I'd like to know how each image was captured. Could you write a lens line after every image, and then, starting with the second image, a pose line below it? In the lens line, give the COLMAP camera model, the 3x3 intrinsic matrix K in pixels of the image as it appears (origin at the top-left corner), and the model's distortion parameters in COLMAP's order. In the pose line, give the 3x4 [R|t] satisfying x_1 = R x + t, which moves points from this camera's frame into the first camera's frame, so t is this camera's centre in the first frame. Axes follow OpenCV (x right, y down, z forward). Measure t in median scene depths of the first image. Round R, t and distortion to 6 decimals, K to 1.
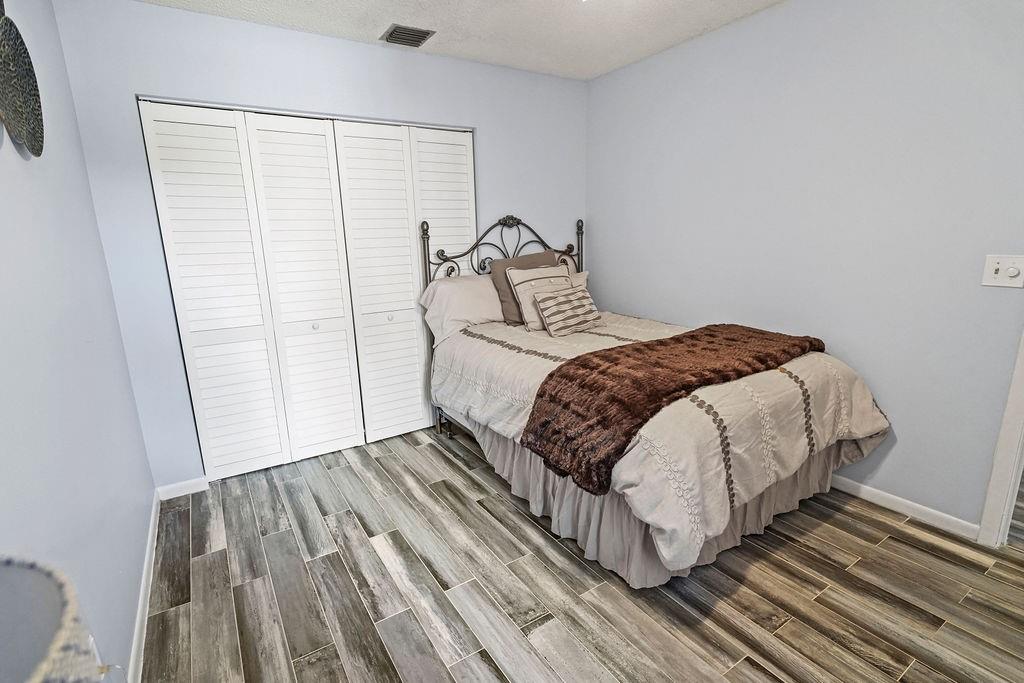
lens RADIAL K [[482.7, 0, 515.5], [0, 482.7, 348.2], [0, 0, 1]] dist [-0.000439, -0.005097]
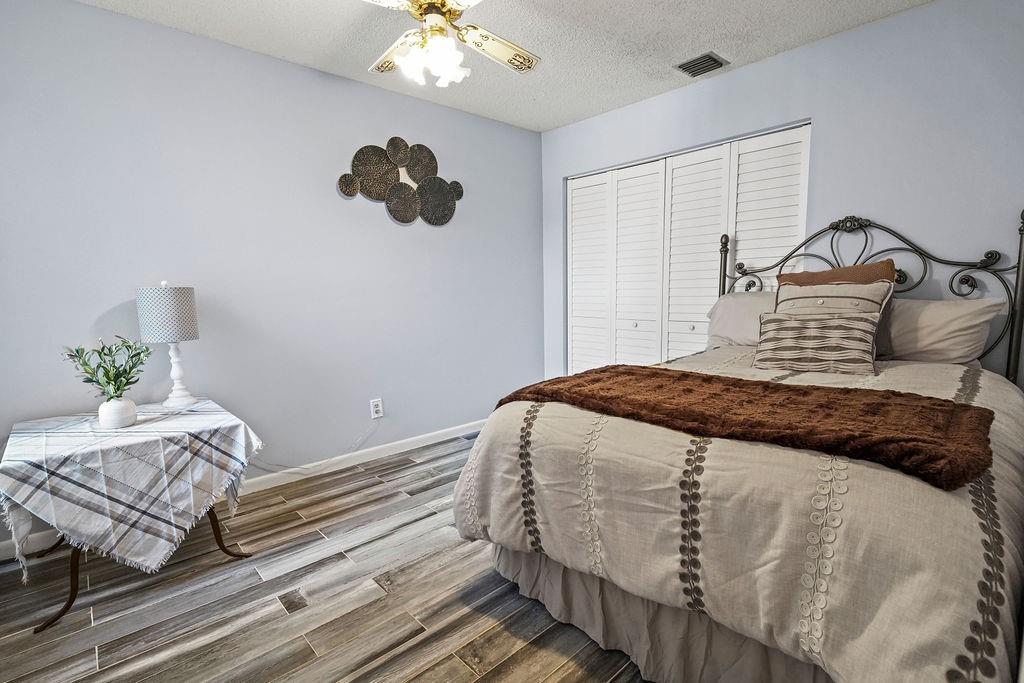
lens RADIAL K [[482.7, 0, 515.5], [0, 482.7, 348.2], [0, 0, 1]] dist [-0.000439, -0.005097]
pose [[0.171058, 0.147606, -0.974141, 0.769223], [-0.208214, 0.971800, 0.110690, -0.060182], [0.963009, 0.183895, 0.196968, 0.460796]]
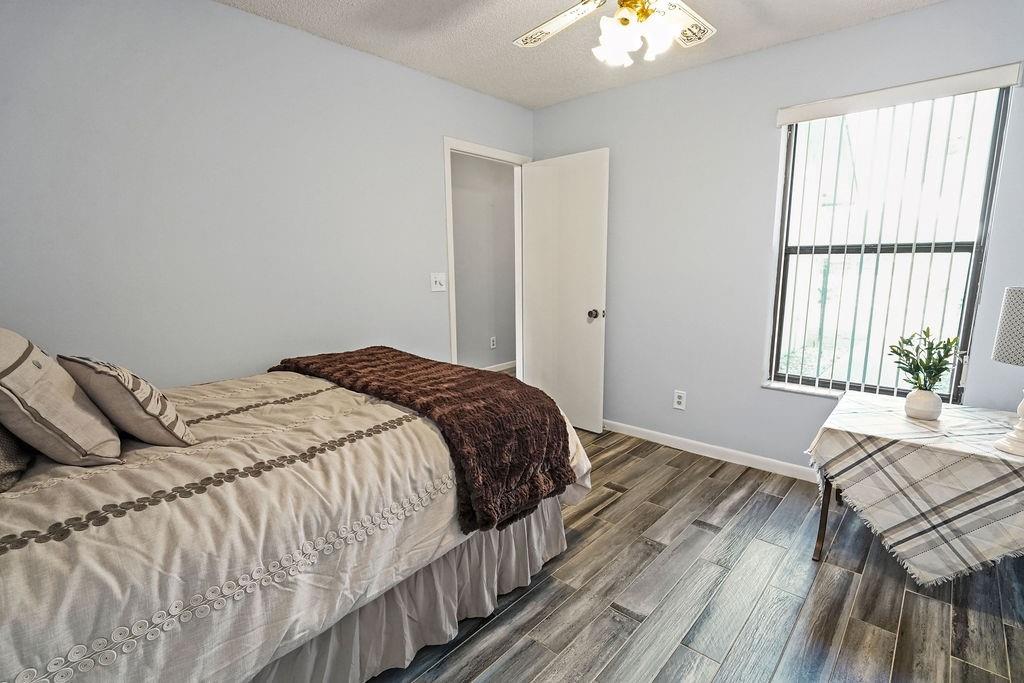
lens RADIAL K [[482.7, 0, 515.5], [0, 482.7, 348.2], [0, 0, 1]] dist [-0.000439, -0.005097]
pose [[-0.254059, -0.140581, 0.956918, -0.475142], [0.236599, 0.950287, 0.202424, -0.141430], [-0.937803, 0.277833, -0.208167, 0.752105]]
